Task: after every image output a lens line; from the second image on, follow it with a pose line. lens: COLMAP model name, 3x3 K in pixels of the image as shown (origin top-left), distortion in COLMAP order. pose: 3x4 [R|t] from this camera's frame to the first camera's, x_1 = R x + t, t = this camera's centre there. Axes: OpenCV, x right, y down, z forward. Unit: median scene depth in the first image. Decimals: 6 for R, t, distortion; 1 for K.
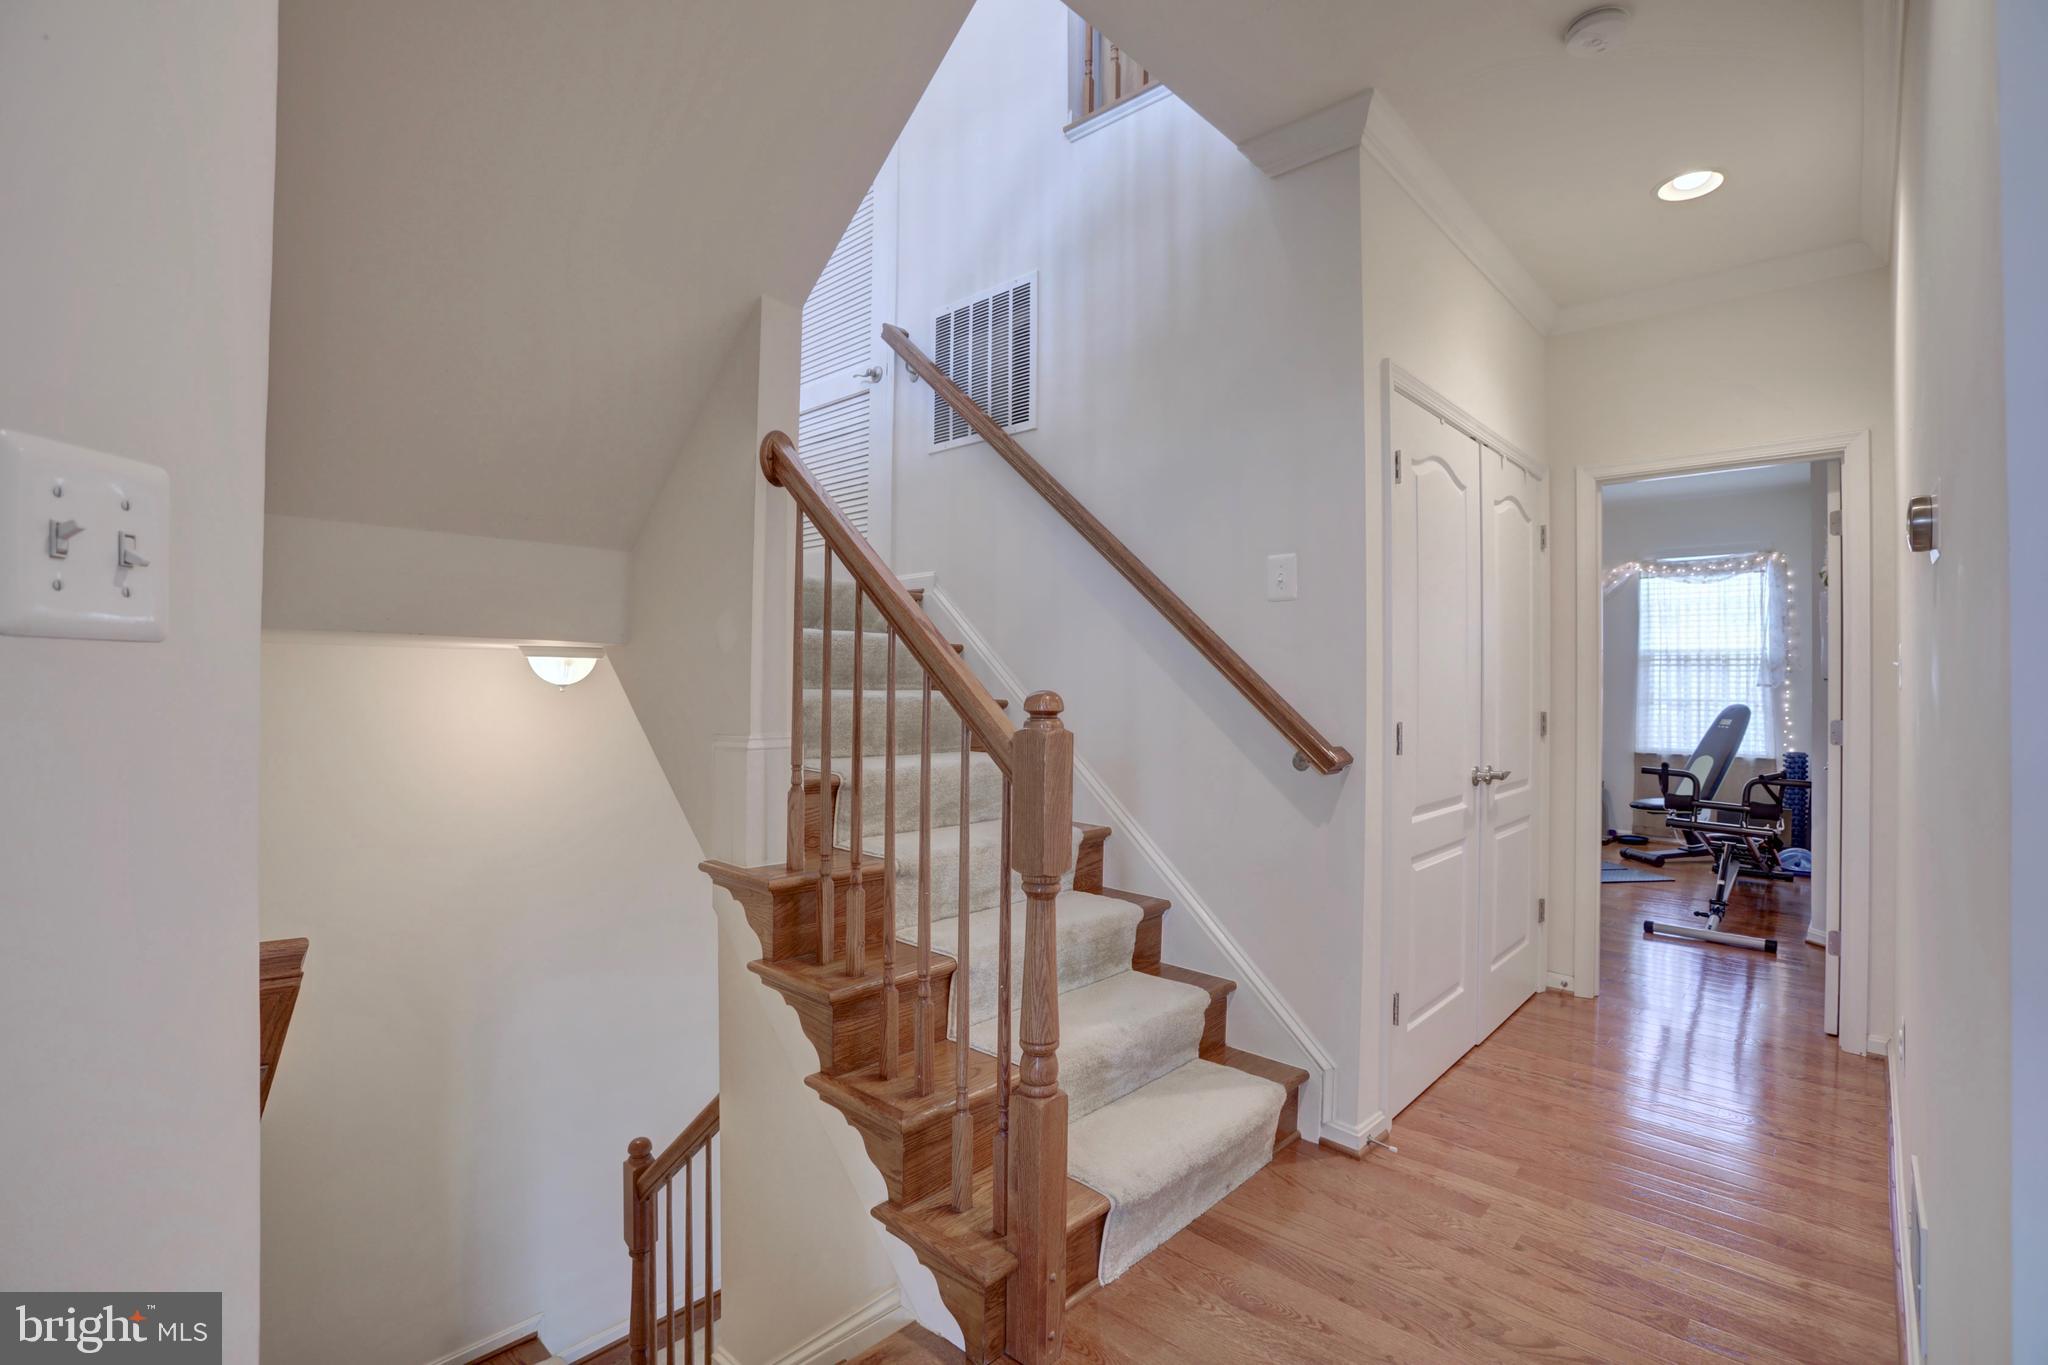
lens RADIAL K [[945.8, 0, 1027.5], [0, 945.8, 679.3], [0, 0, 1]] dist [-0.082943, 0.036005]
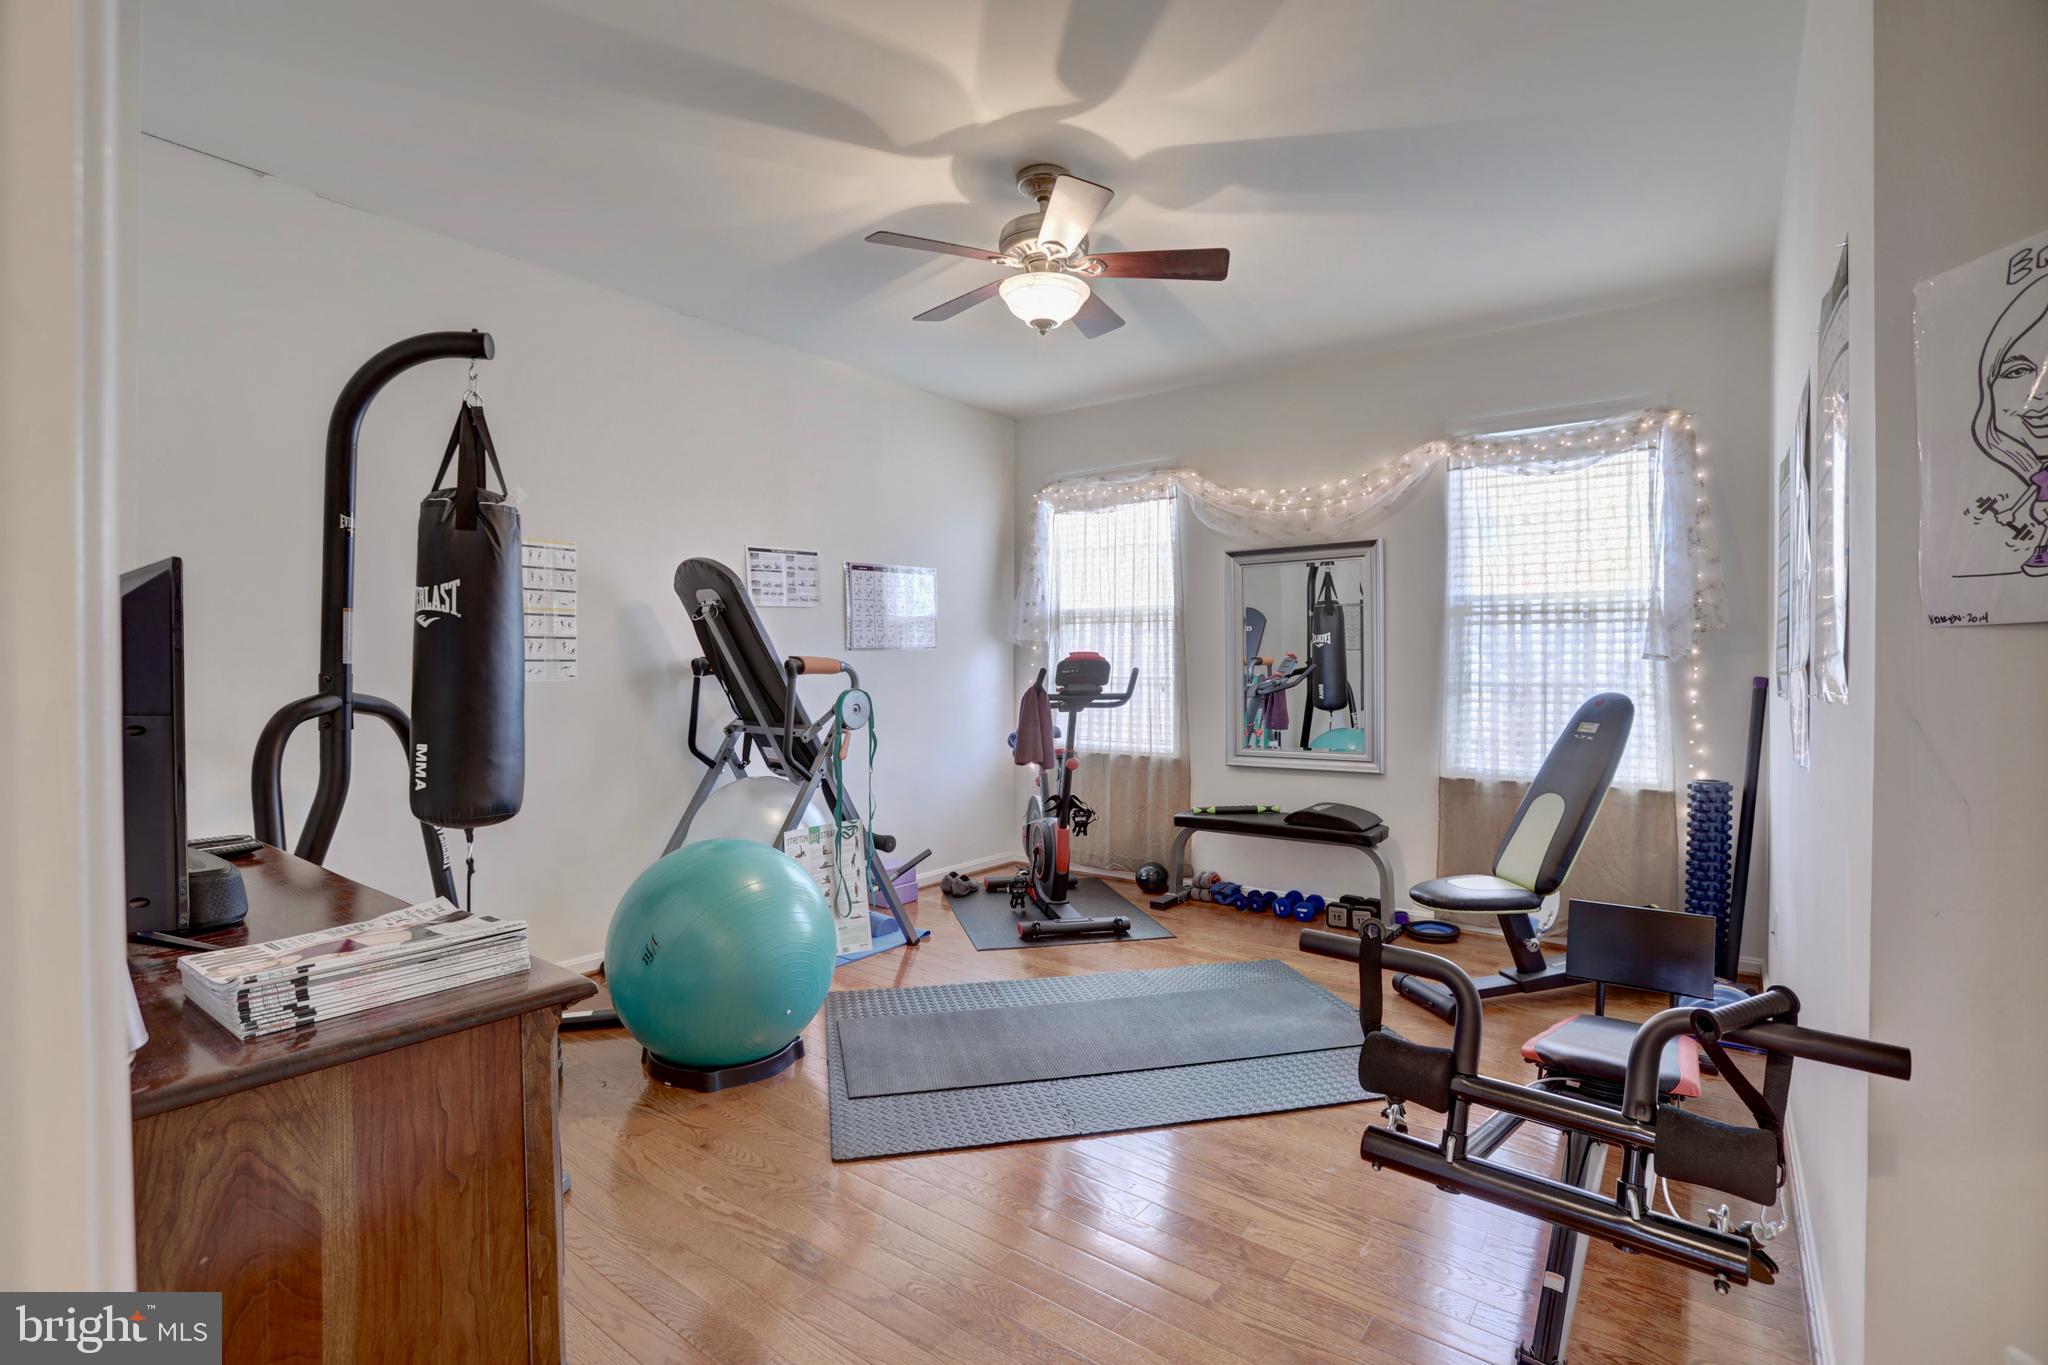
lens RADIAL K [[945.8, 0, 1027.5], [0, 945.8, 679.3], [0, 0, 1]] dist [-0.082943, 0.036005]
pose [[0.995337, -0.010511, 0.095889, 0.376209], [0.008513, 0.999739, 0.021213, 0.005081], [-0.096087, -0.020297, 0.995166, 0.480589]]
